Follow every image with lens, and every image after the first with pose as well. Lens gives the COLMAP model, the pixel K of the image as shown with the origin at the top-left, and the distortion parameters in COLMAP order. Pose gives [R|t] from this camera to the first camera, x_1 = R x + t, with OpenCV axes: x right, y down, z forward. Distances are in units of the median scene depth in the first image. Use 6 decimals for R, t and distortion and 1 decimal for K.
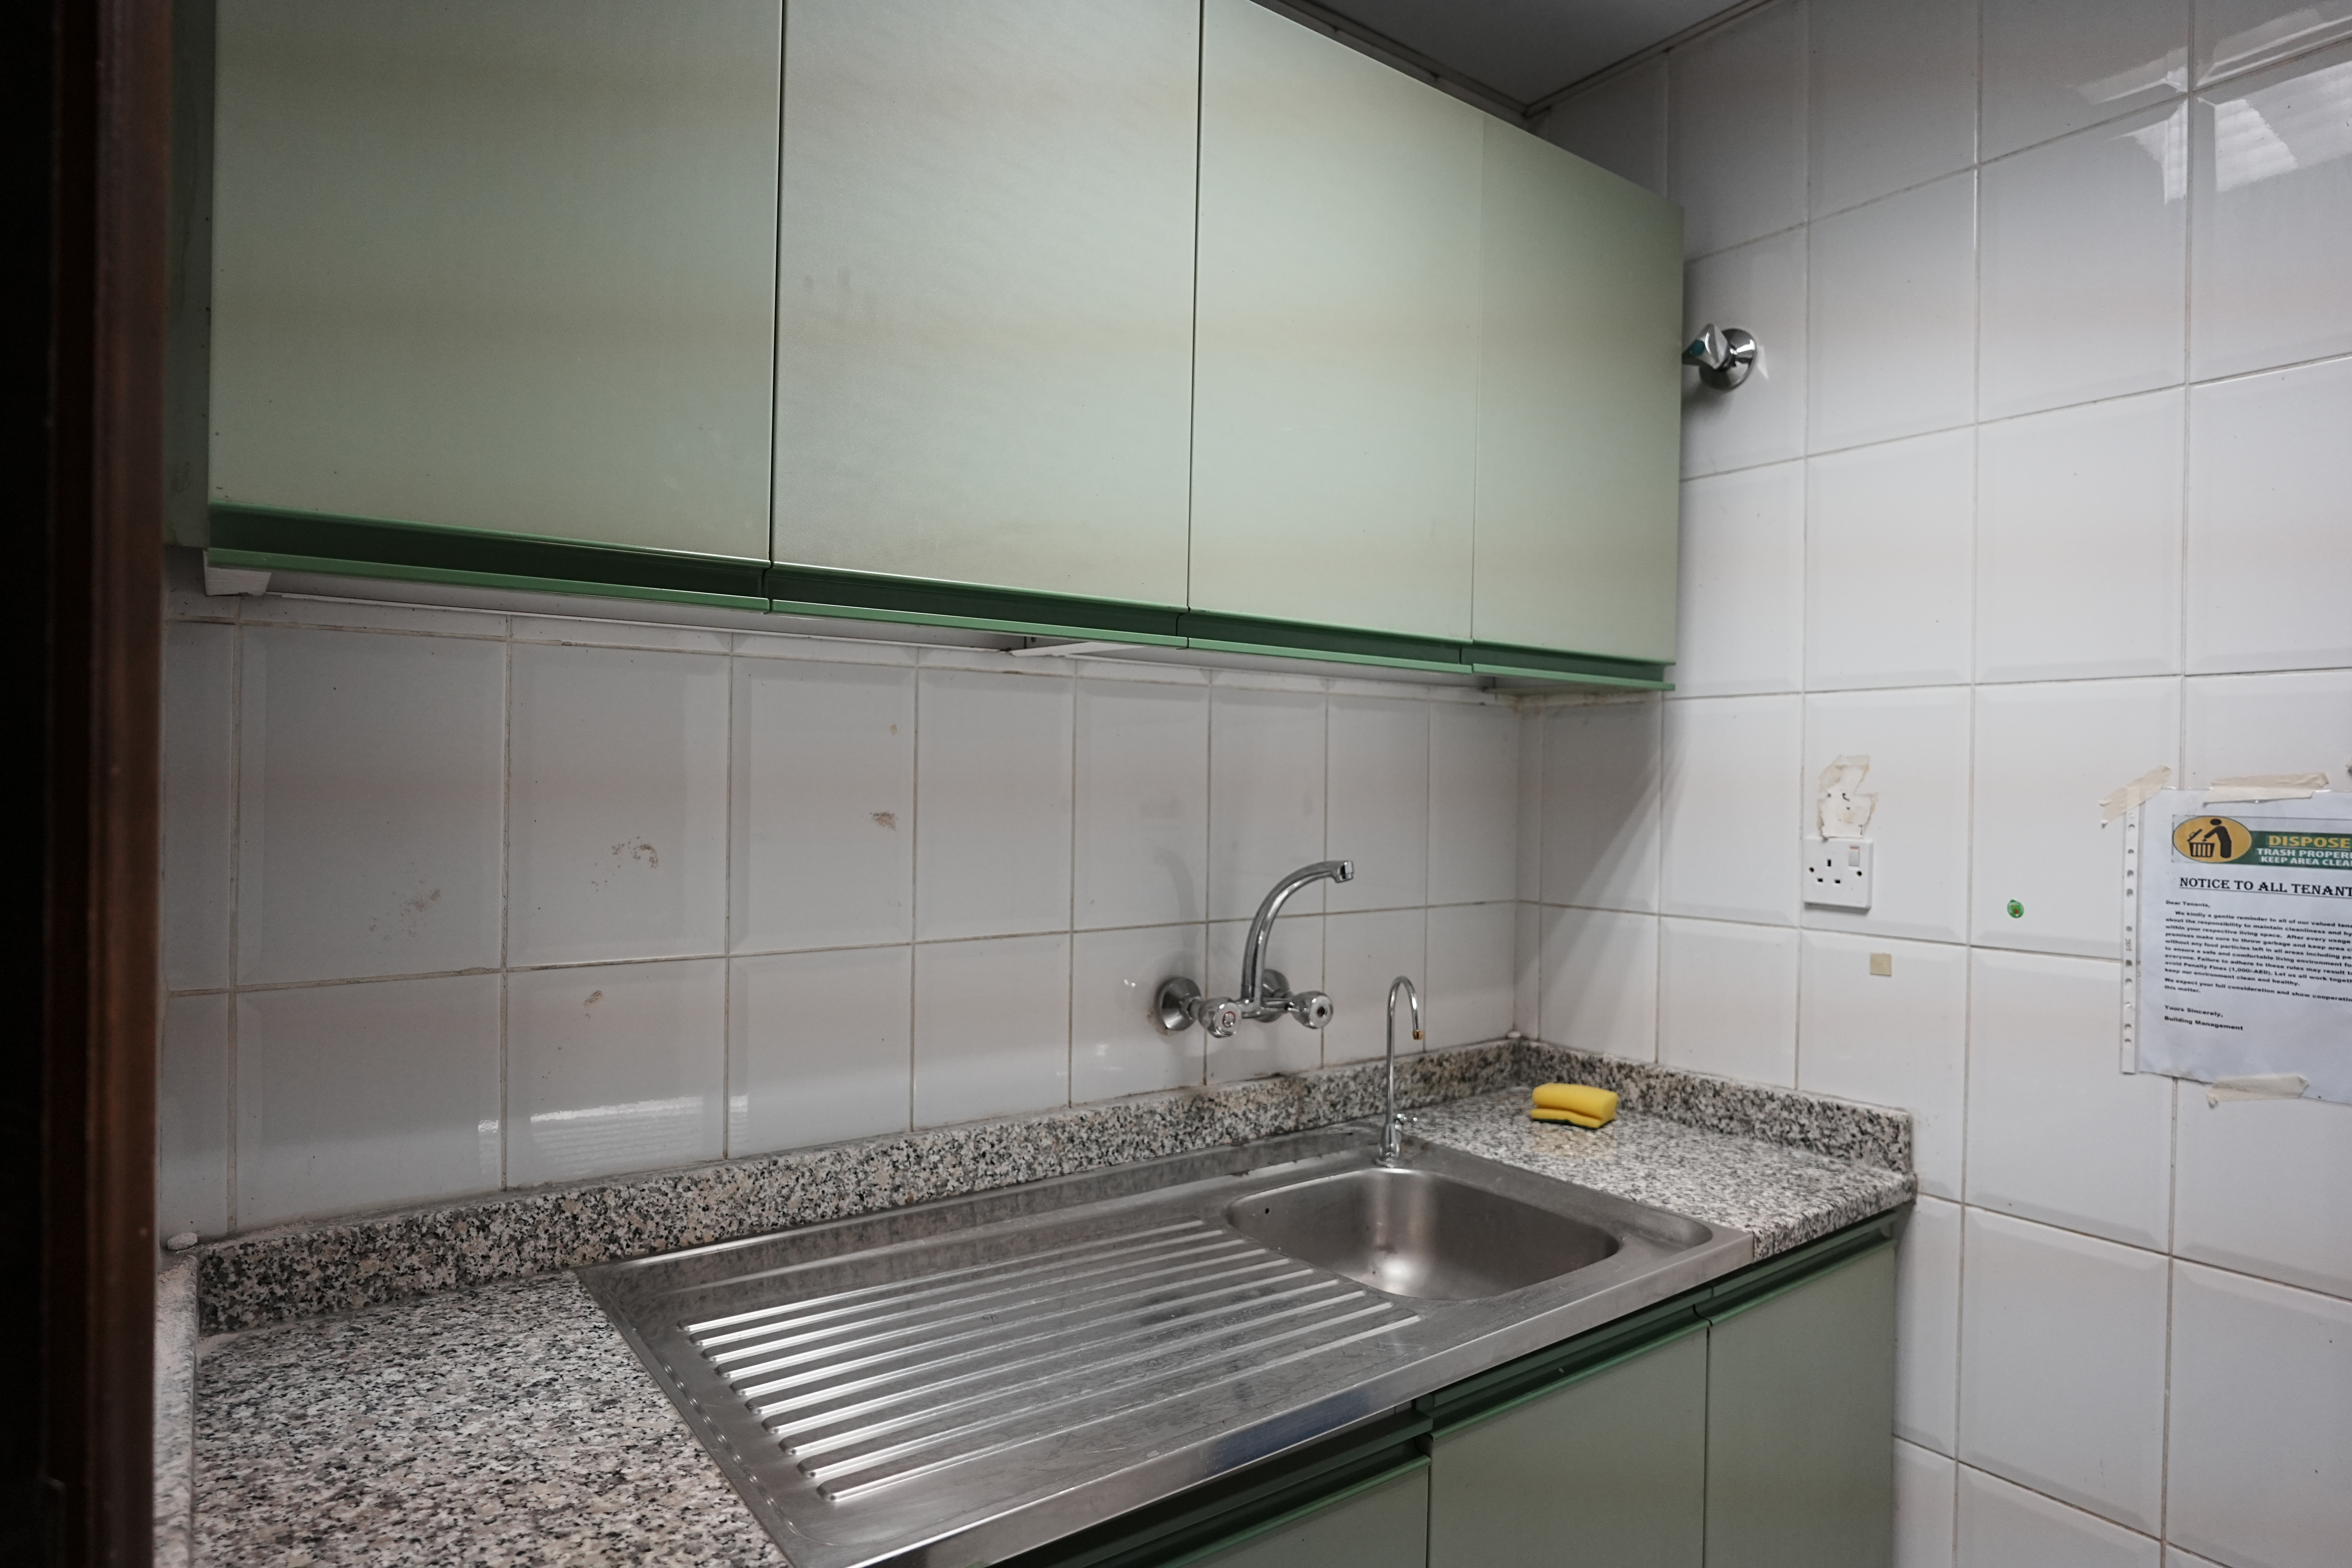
lens RADIAL K [[1303.1, 0, 1181.3], [0, 1303.1, 786.4], [0, 0, 1]] dist [-0.031245, 0.017241]
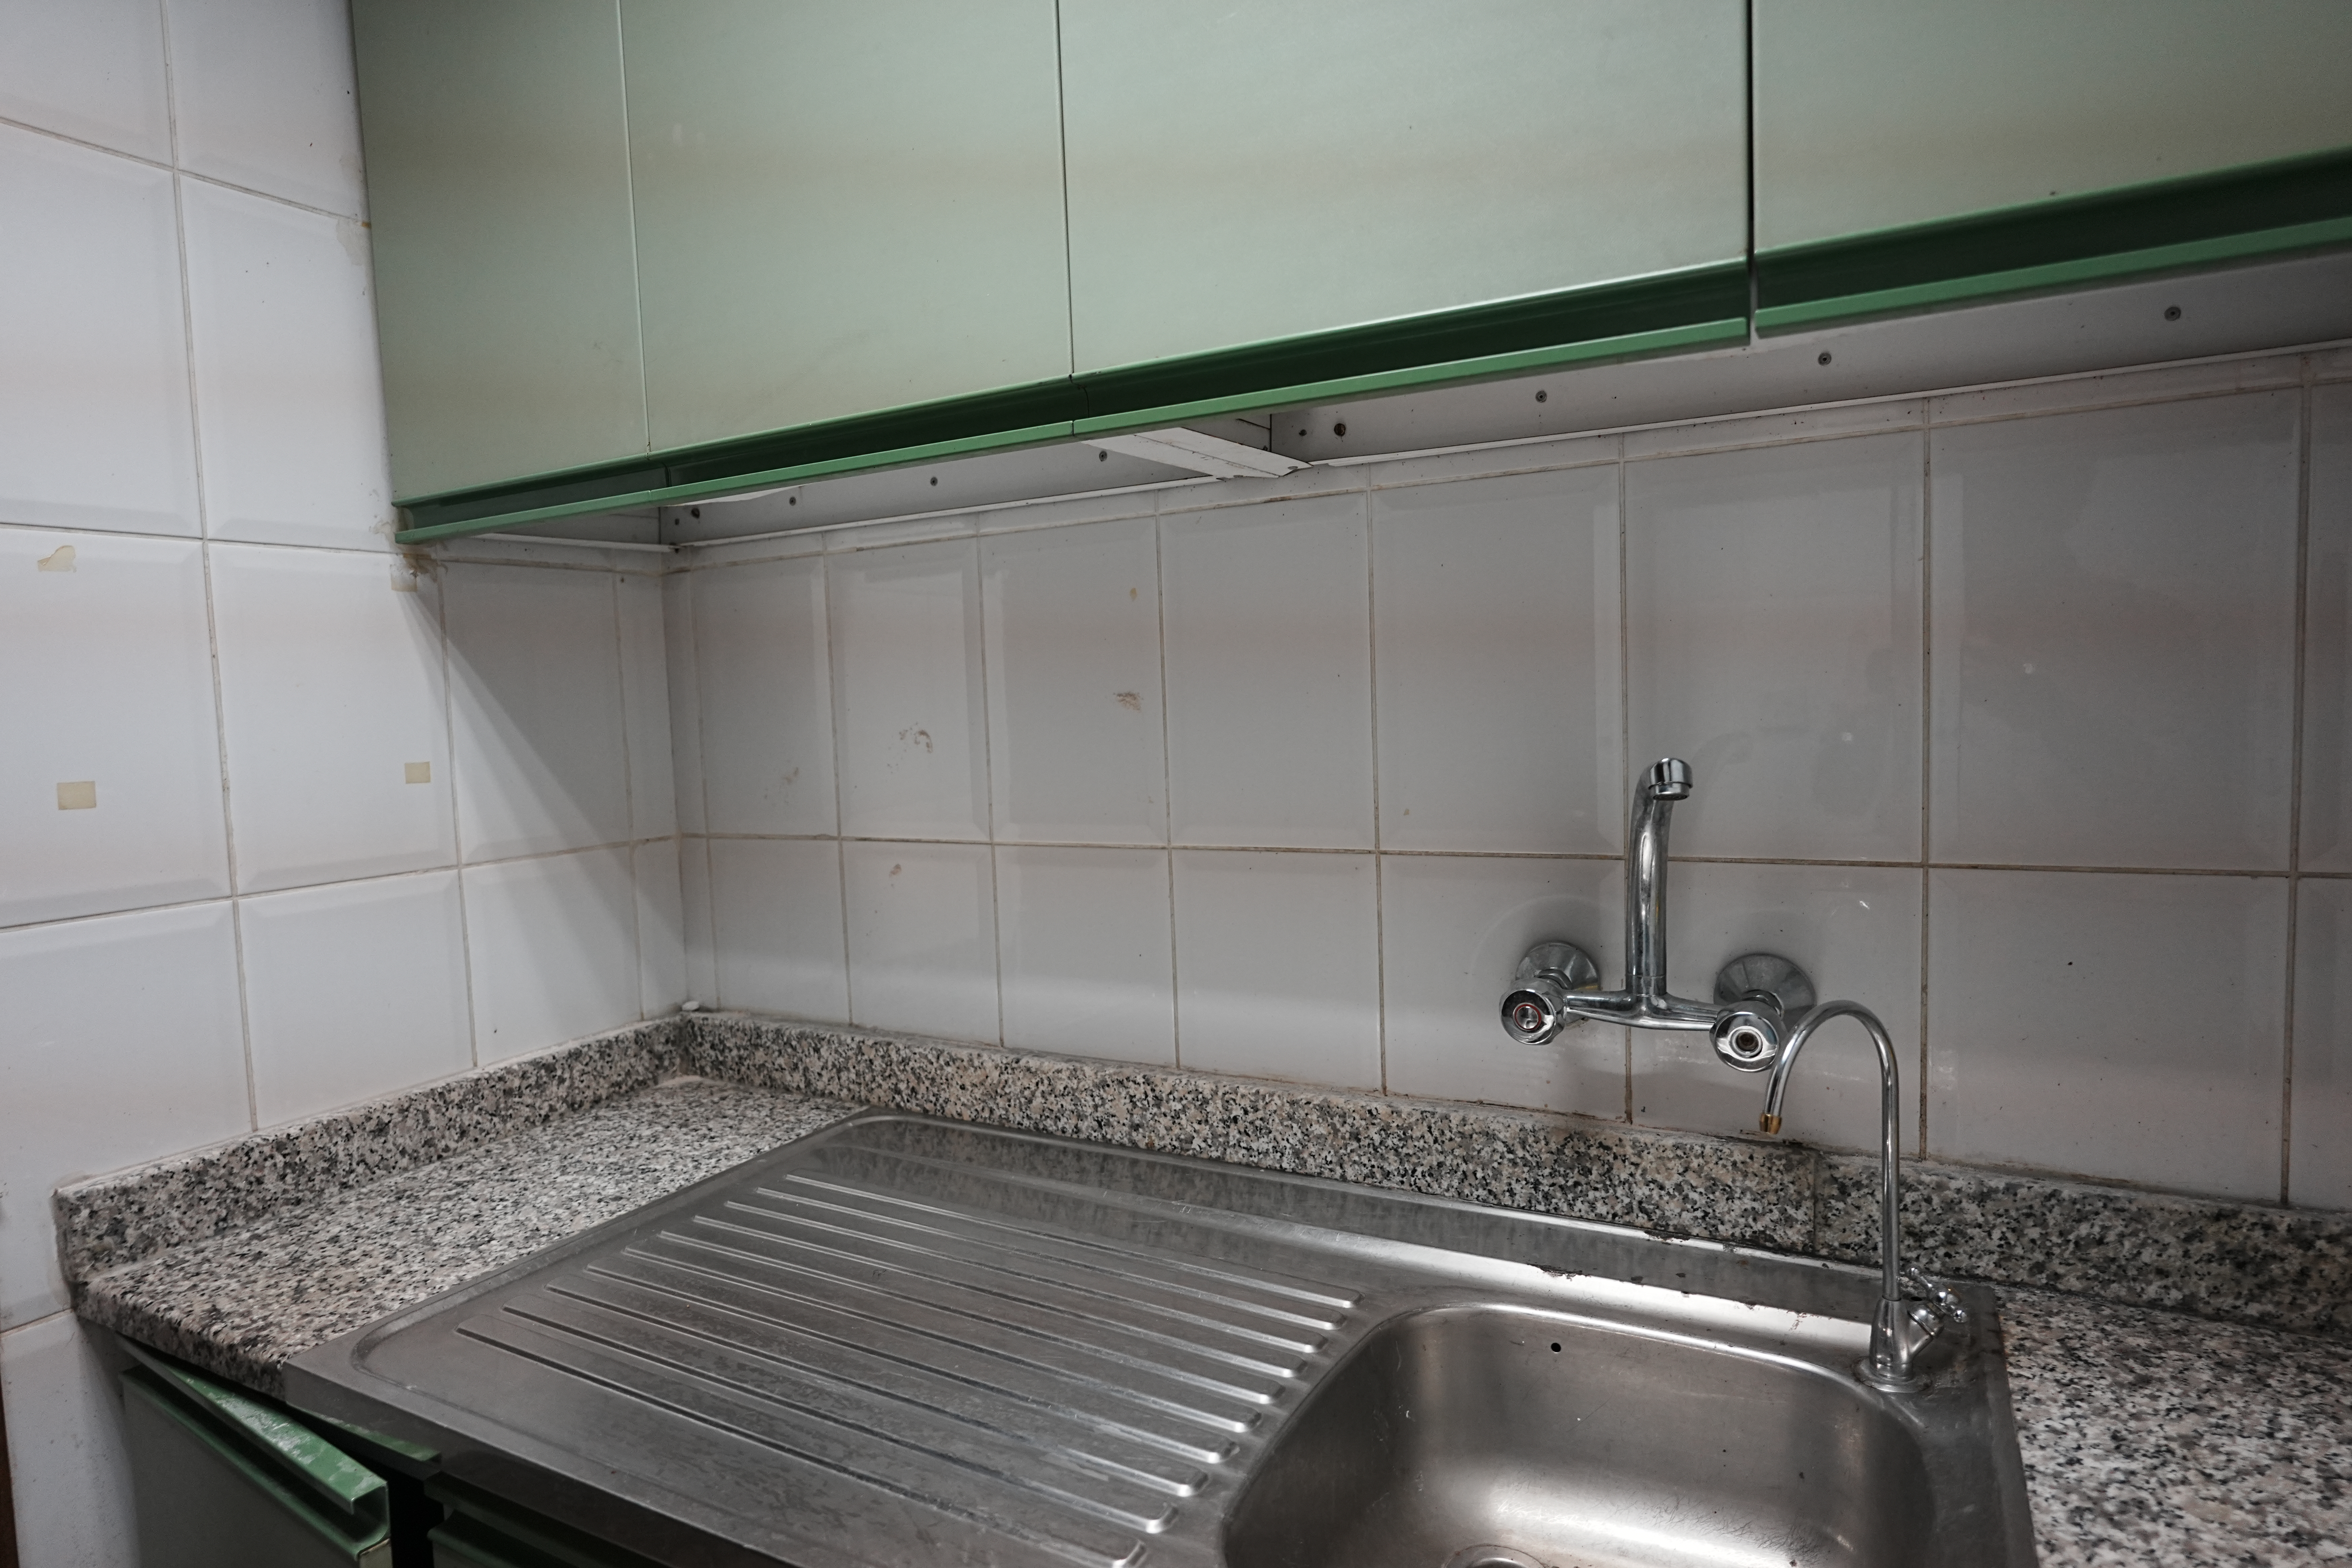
lens RADIAL K [[1323.8, 0, 1216.2], [0, 1323.8, 777.5], [0, 0, 1]] dist [-0.035879, 0.024511]
pose [[0.422746, 0.027318, -0.905836, 0.540271], [0.037508, 0.998162, 0.047607, 0.033484], [0.905472, -0.054102, 0.420944, 0.626160]]
